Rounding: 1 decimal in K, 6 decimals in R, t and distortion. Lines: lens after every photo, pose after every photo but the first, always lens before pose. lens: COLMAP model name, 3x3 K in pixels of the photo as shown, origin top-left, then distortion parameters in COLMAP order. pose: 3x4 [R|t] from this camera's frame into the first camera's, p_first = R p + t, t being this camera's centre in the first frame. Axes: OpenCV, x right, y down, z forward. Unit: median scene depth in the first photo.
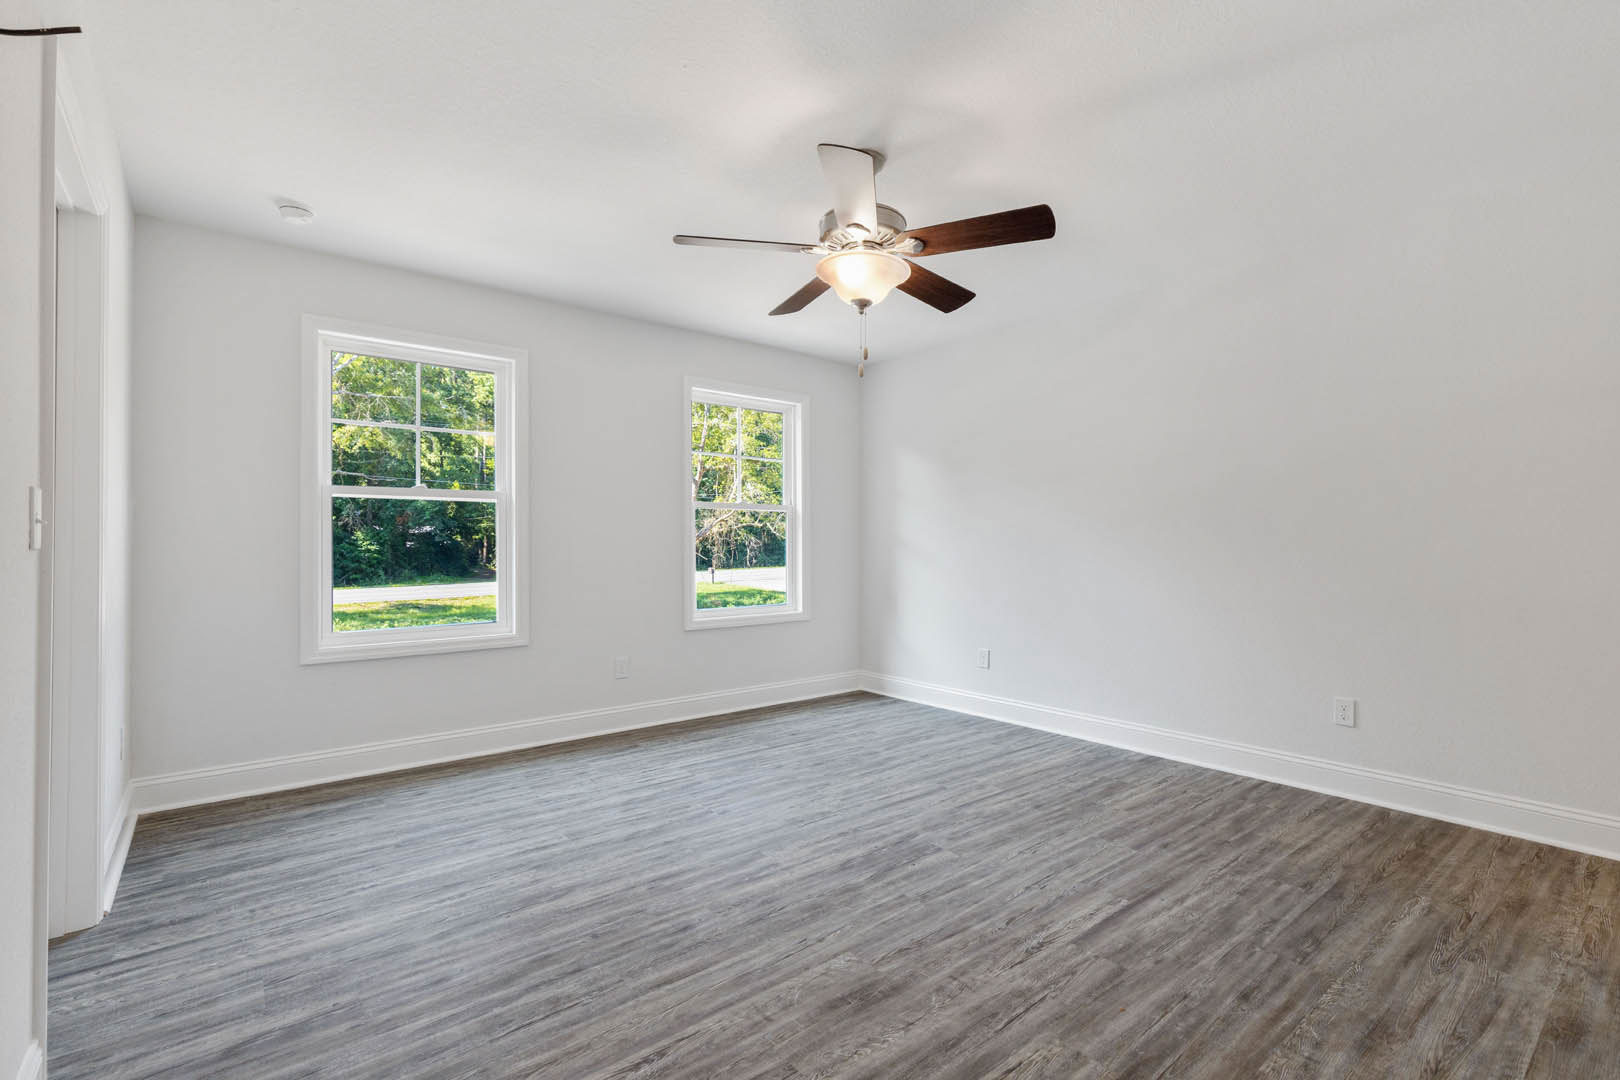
lens RADIAL K [[737.1, 0, 809.5], [0, 737.1, 540.0], [0, 0, 1]] dist [0.018928, 0.000069]
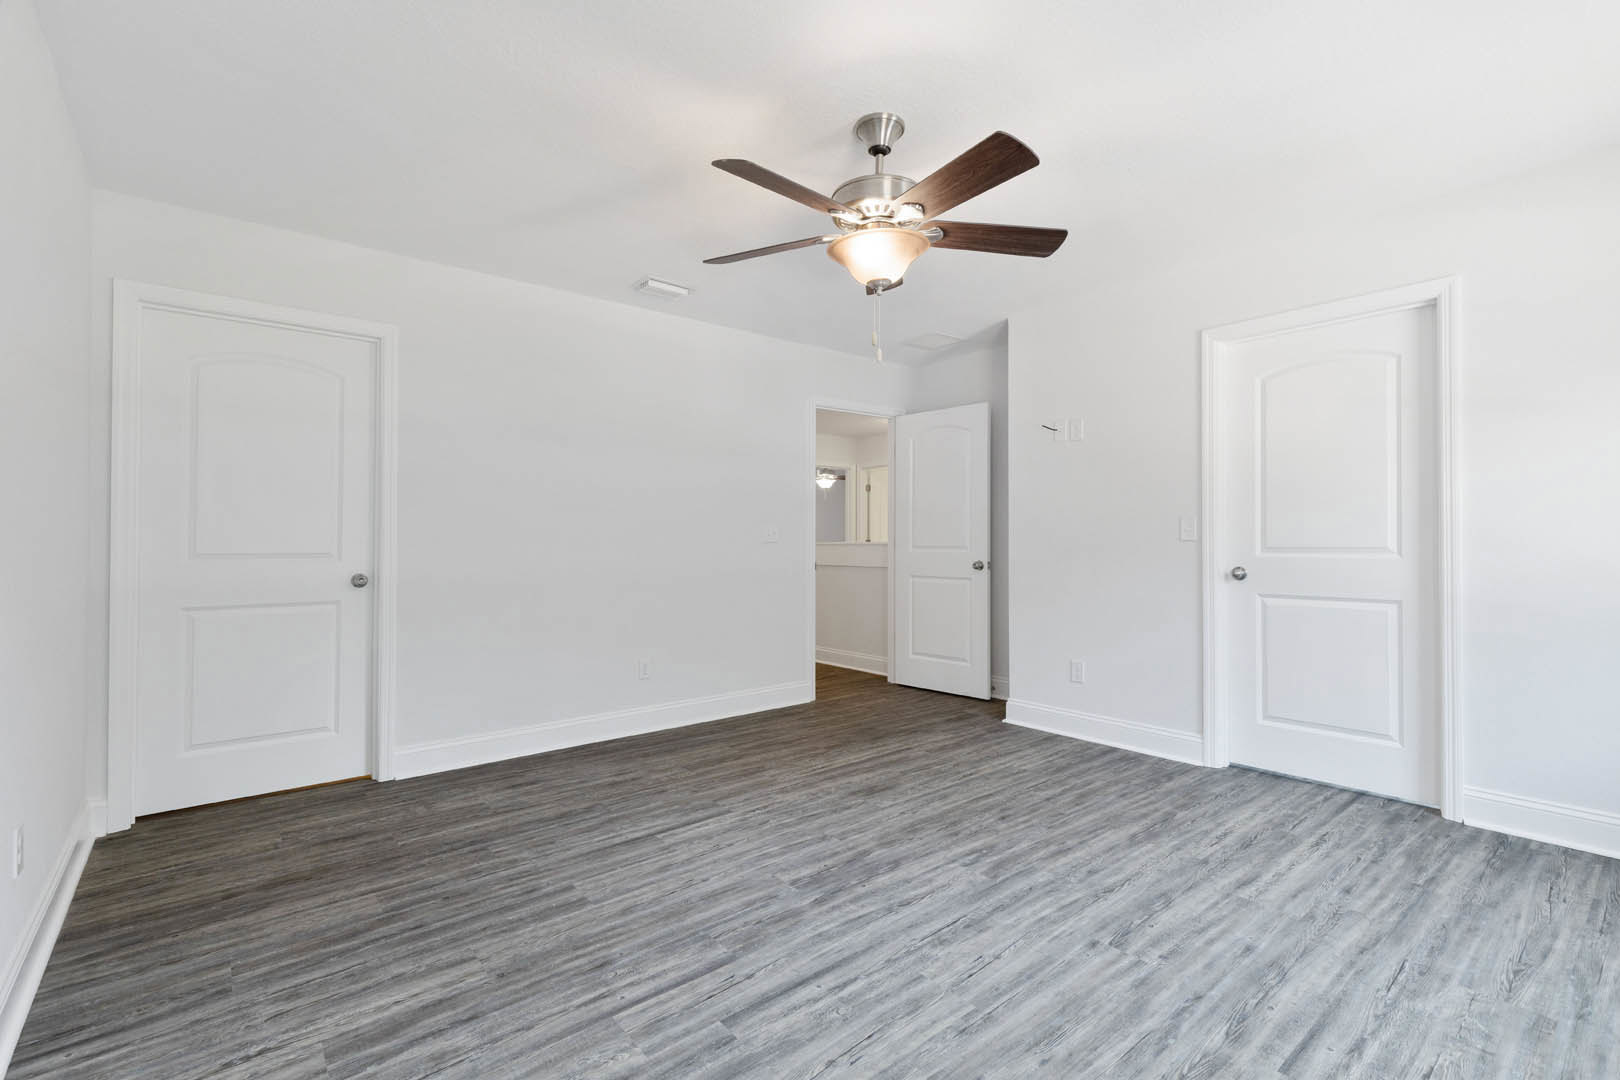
lens RADIAL K [[737.1, 0, 810.0], [0, 737.1, 536.7], [0, 0, 1]] dist [0.018928, 0.000069]
pose [[-0.999907, 0.007742, -0.011184, 0.171179], [0.007885, 0.999887, -0.012799, 0.013143], [0.011084, -0.012886, -0.999856, 2.014452]]
